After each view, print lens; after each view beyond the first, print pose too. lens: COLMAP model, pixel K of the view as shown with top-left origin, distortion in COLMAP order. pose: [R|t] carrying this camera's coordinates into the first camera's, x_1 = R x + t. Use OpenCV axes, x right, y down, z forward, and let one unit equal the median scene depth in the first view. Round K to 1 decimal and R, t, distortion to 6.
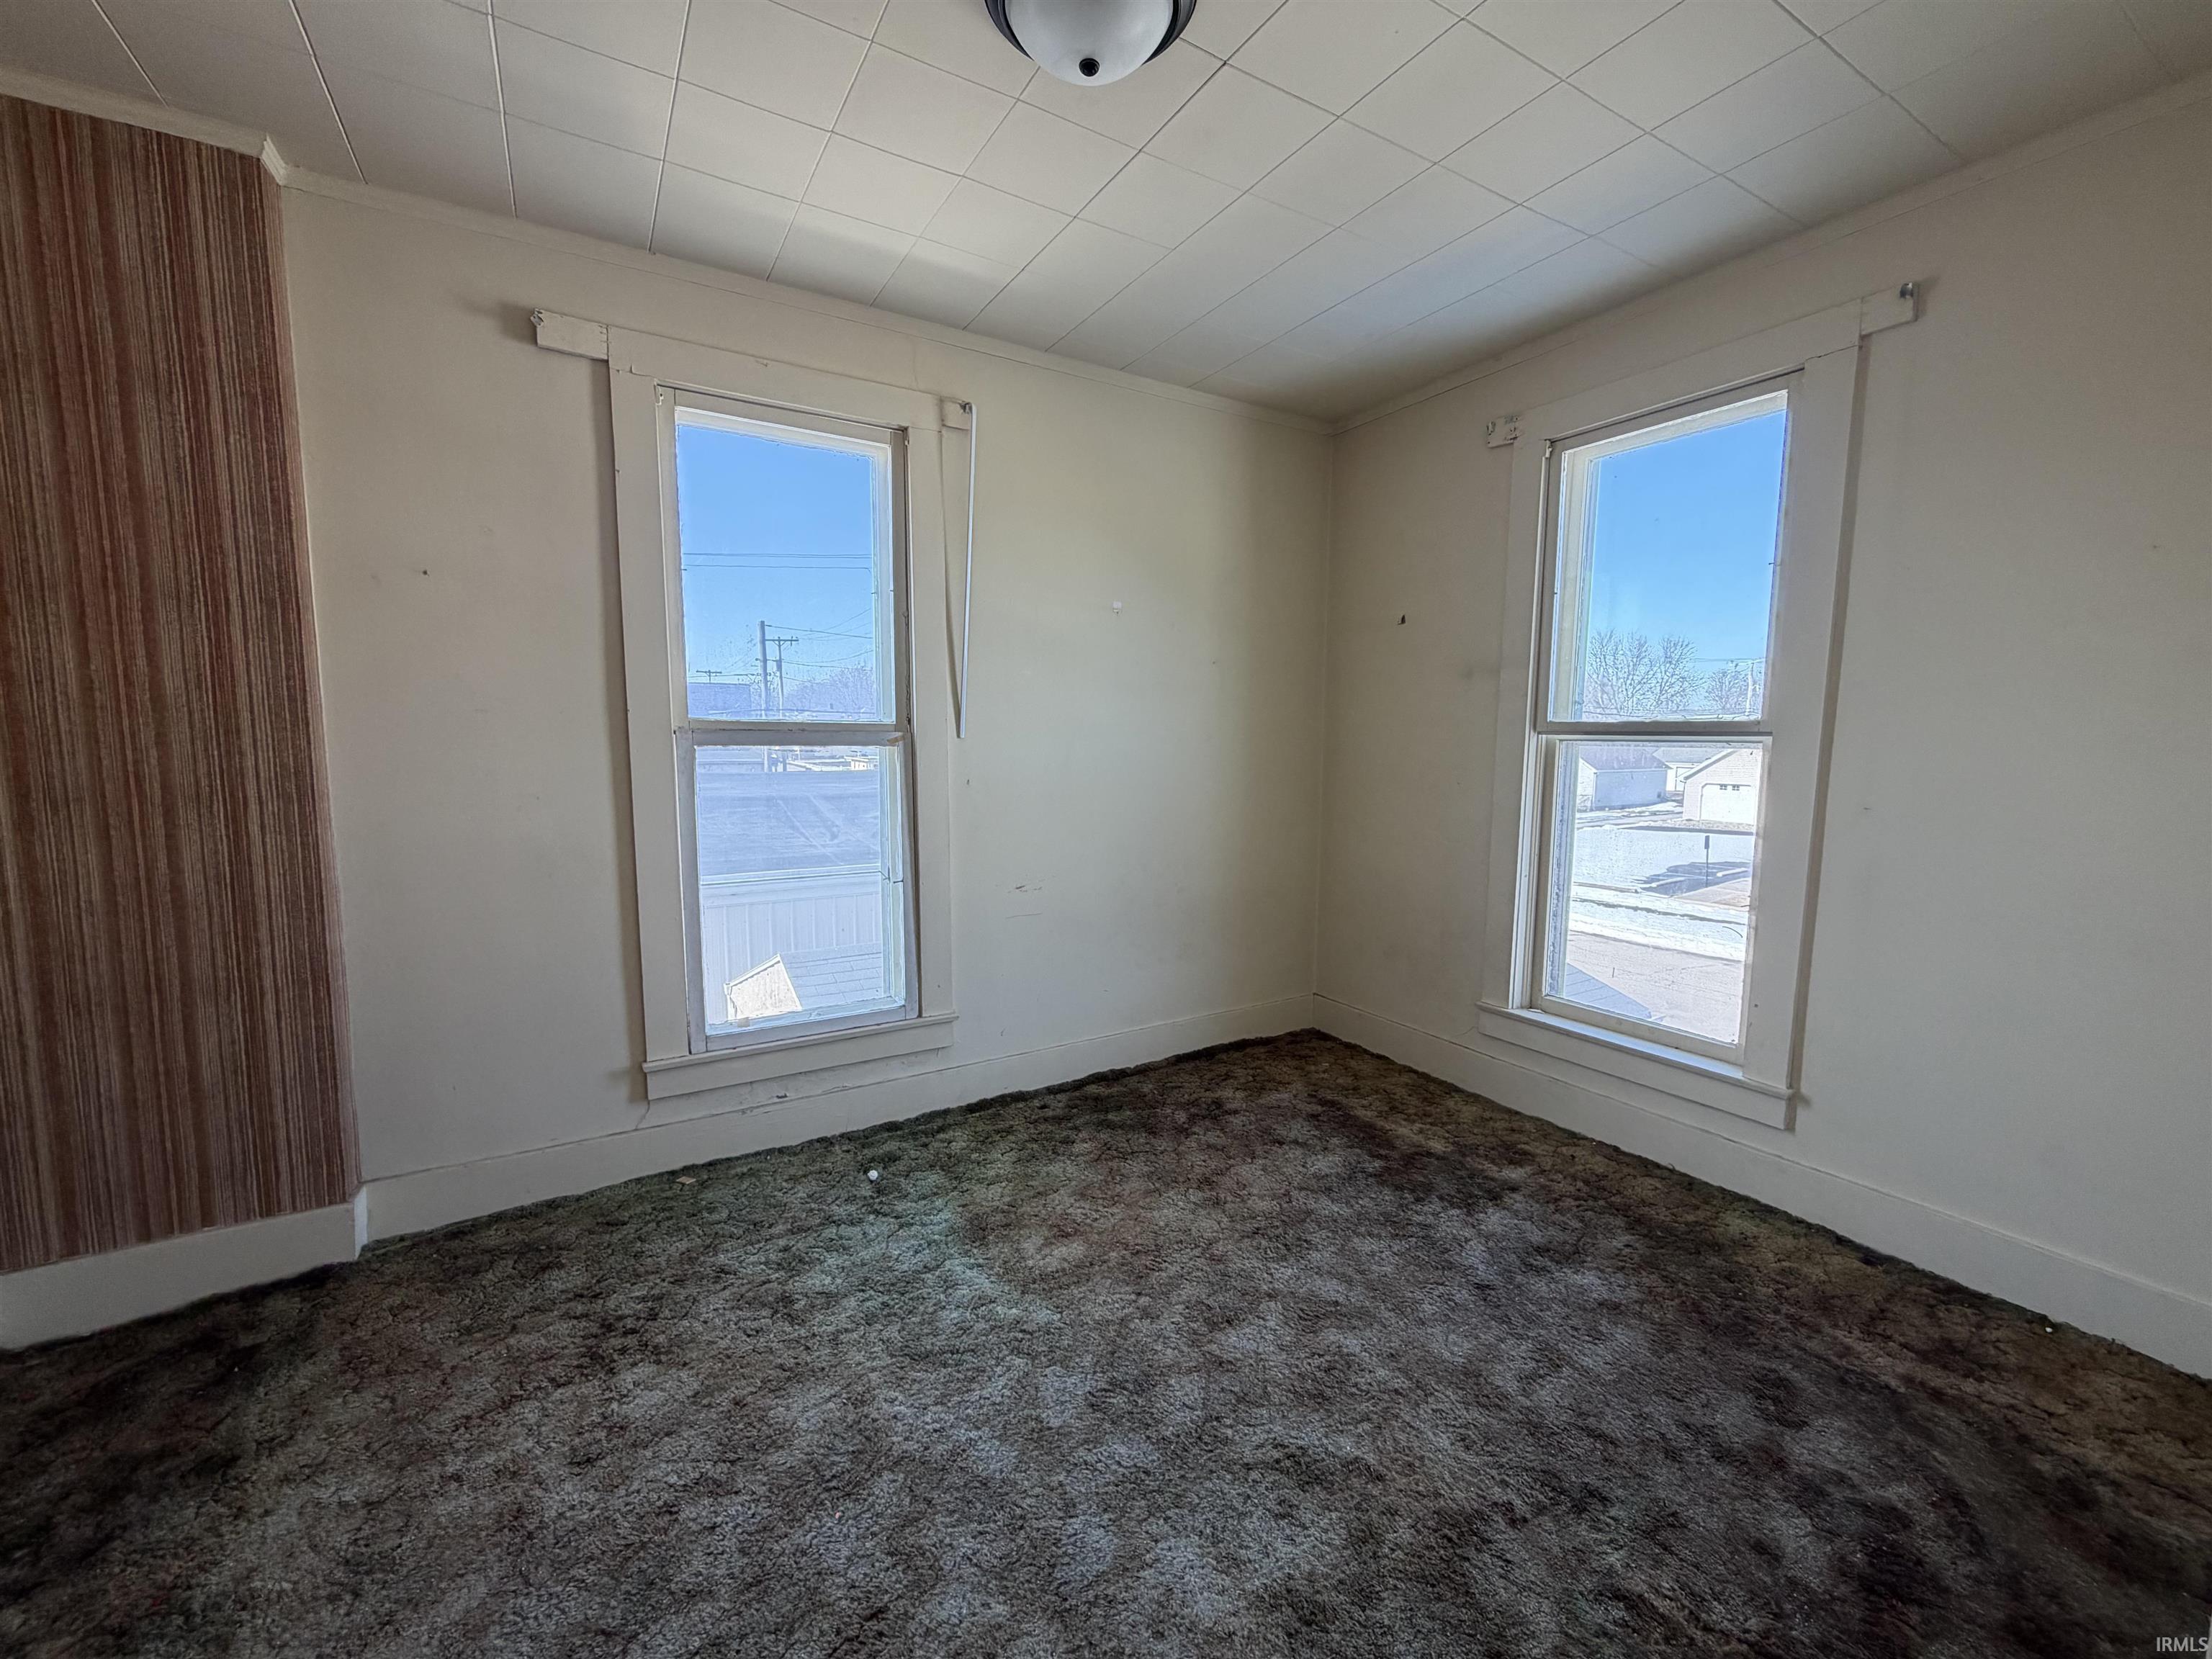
lens RADIAL K [[884.2, 0, 1100.6], [0, 884.2, 825.0], [0, 0, 1]] dist [0.001282, 0.000156]
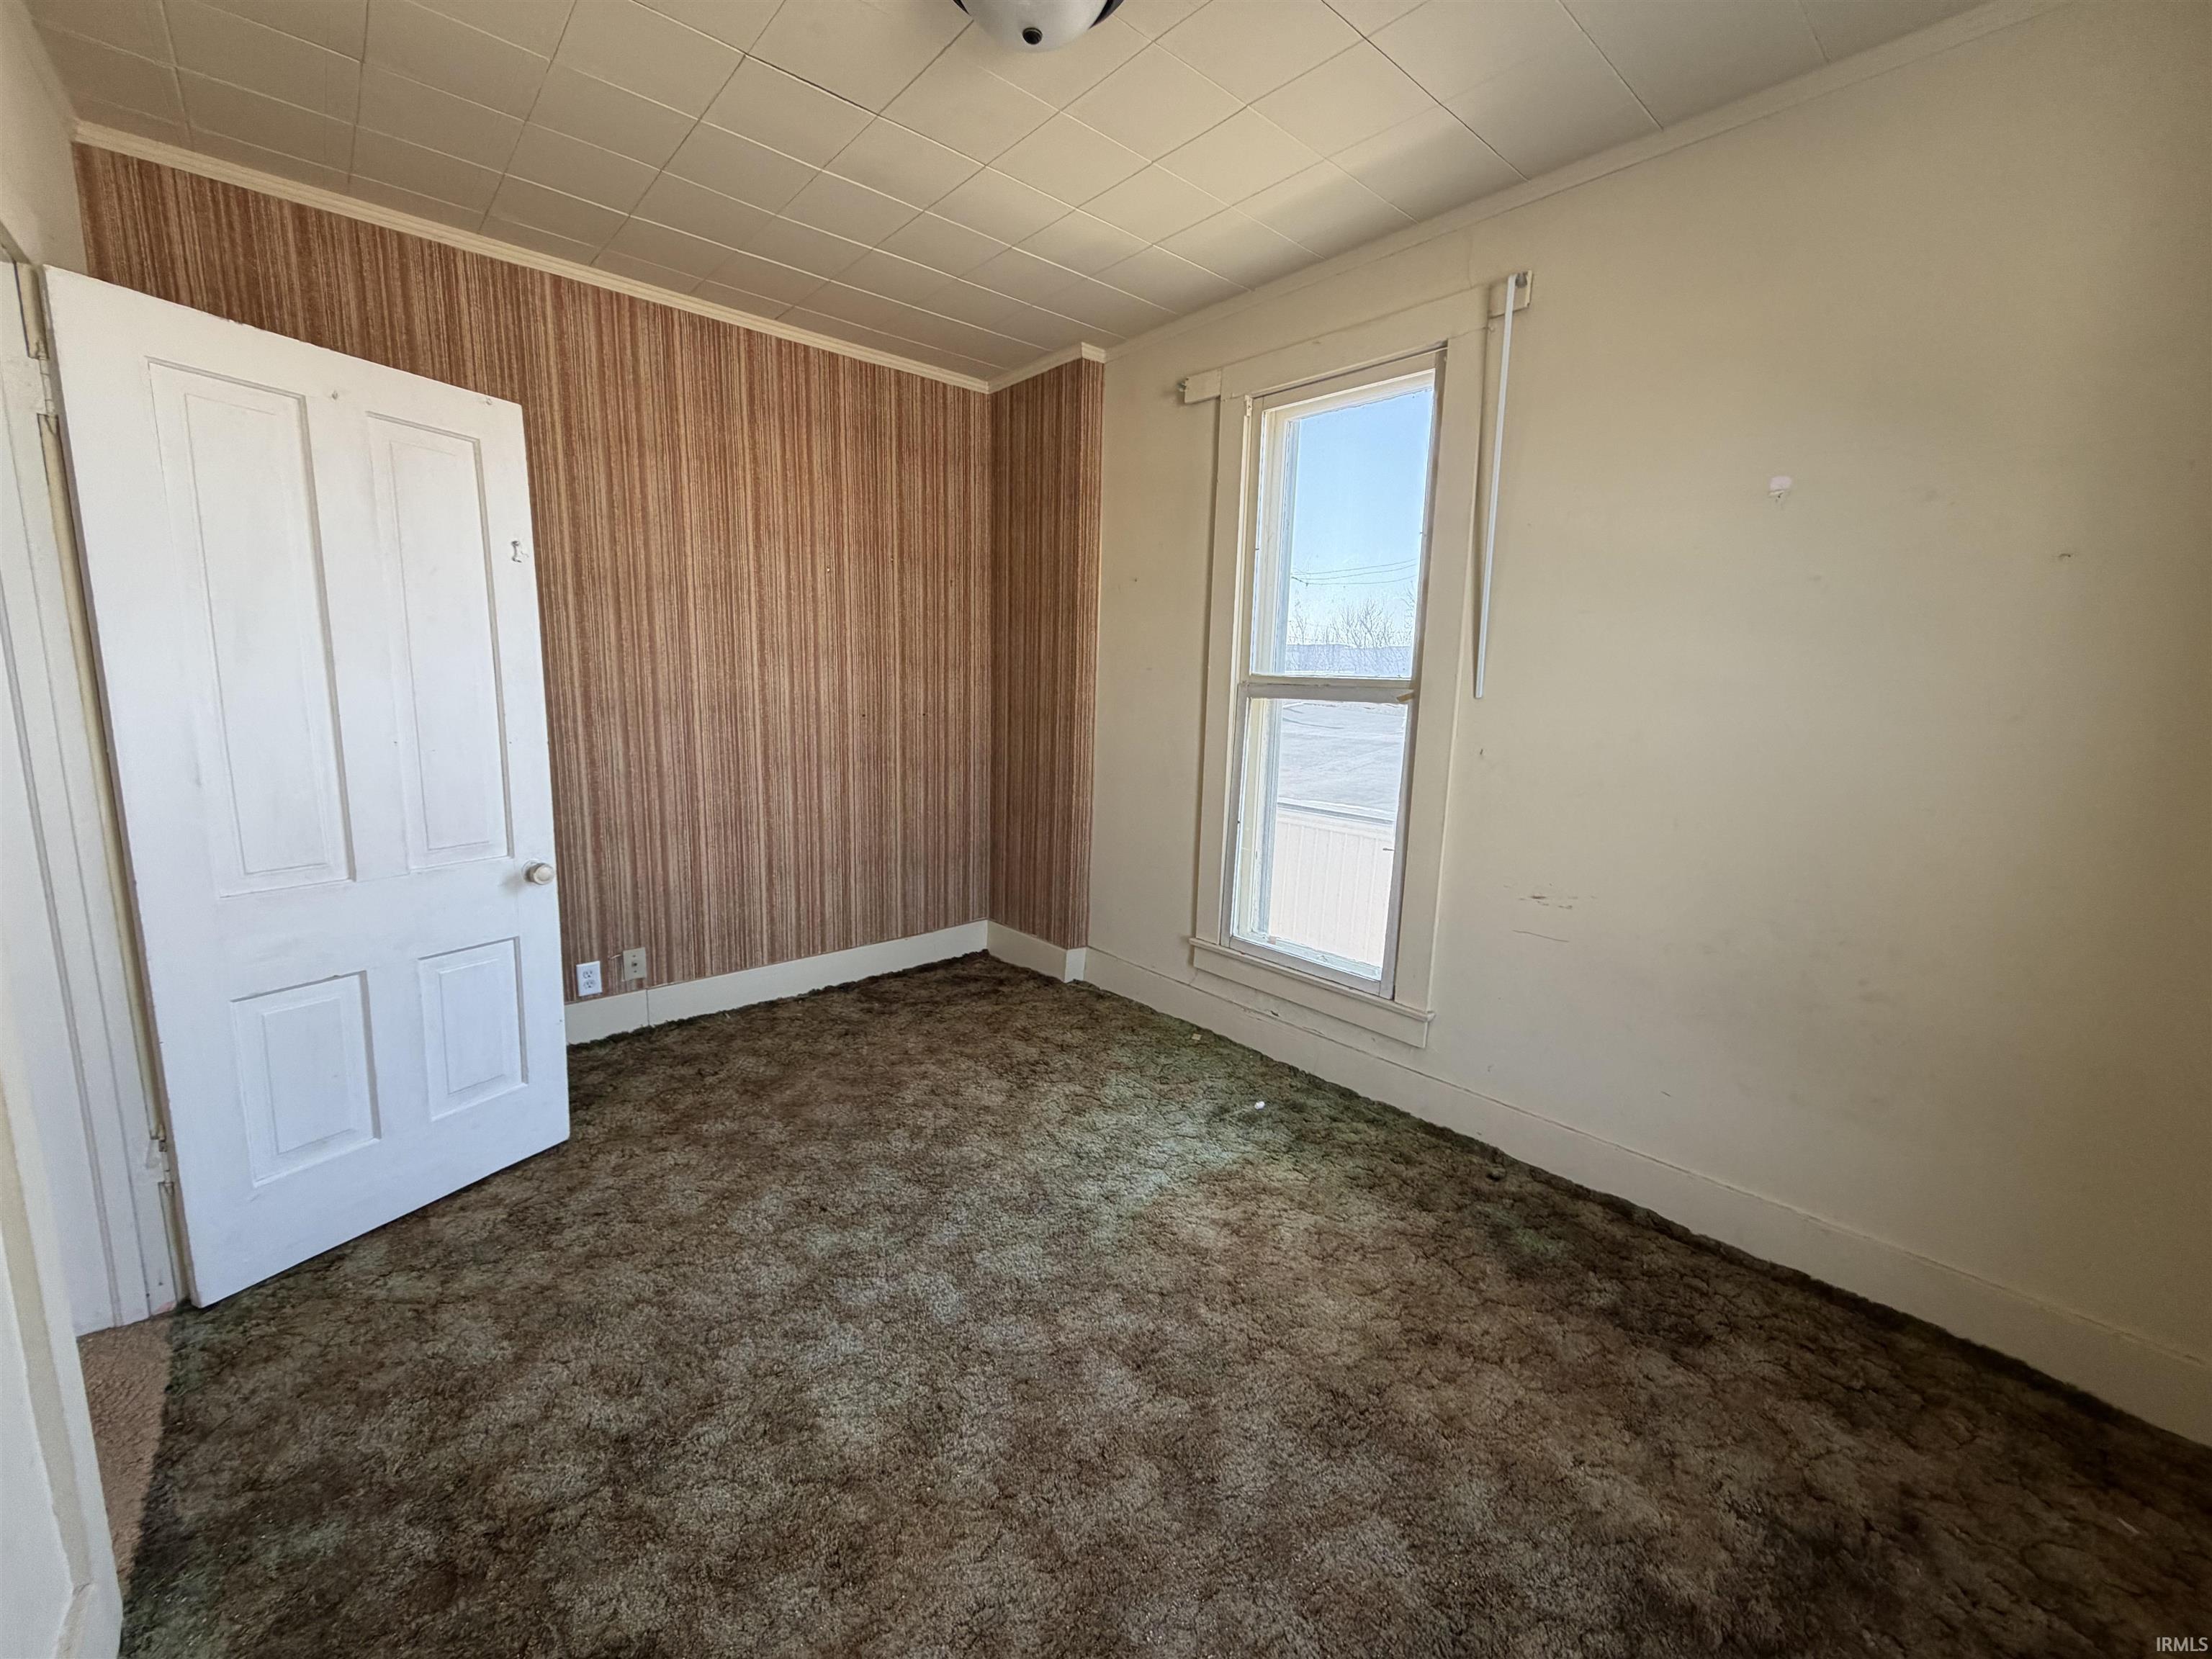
lens RADIAL K [[884.2, 0, 1100.6], [0, 884.2, 825.0], [0, 0, 1]] dist [0.001282, 0.000156]
pose [[0.183976, 0.160355, -0.969762, 0.687325], [-0.128672, 0.982042, 0.137975, -0.057428], [0.974472, 0.099397, 0.201306, 0.567618]]
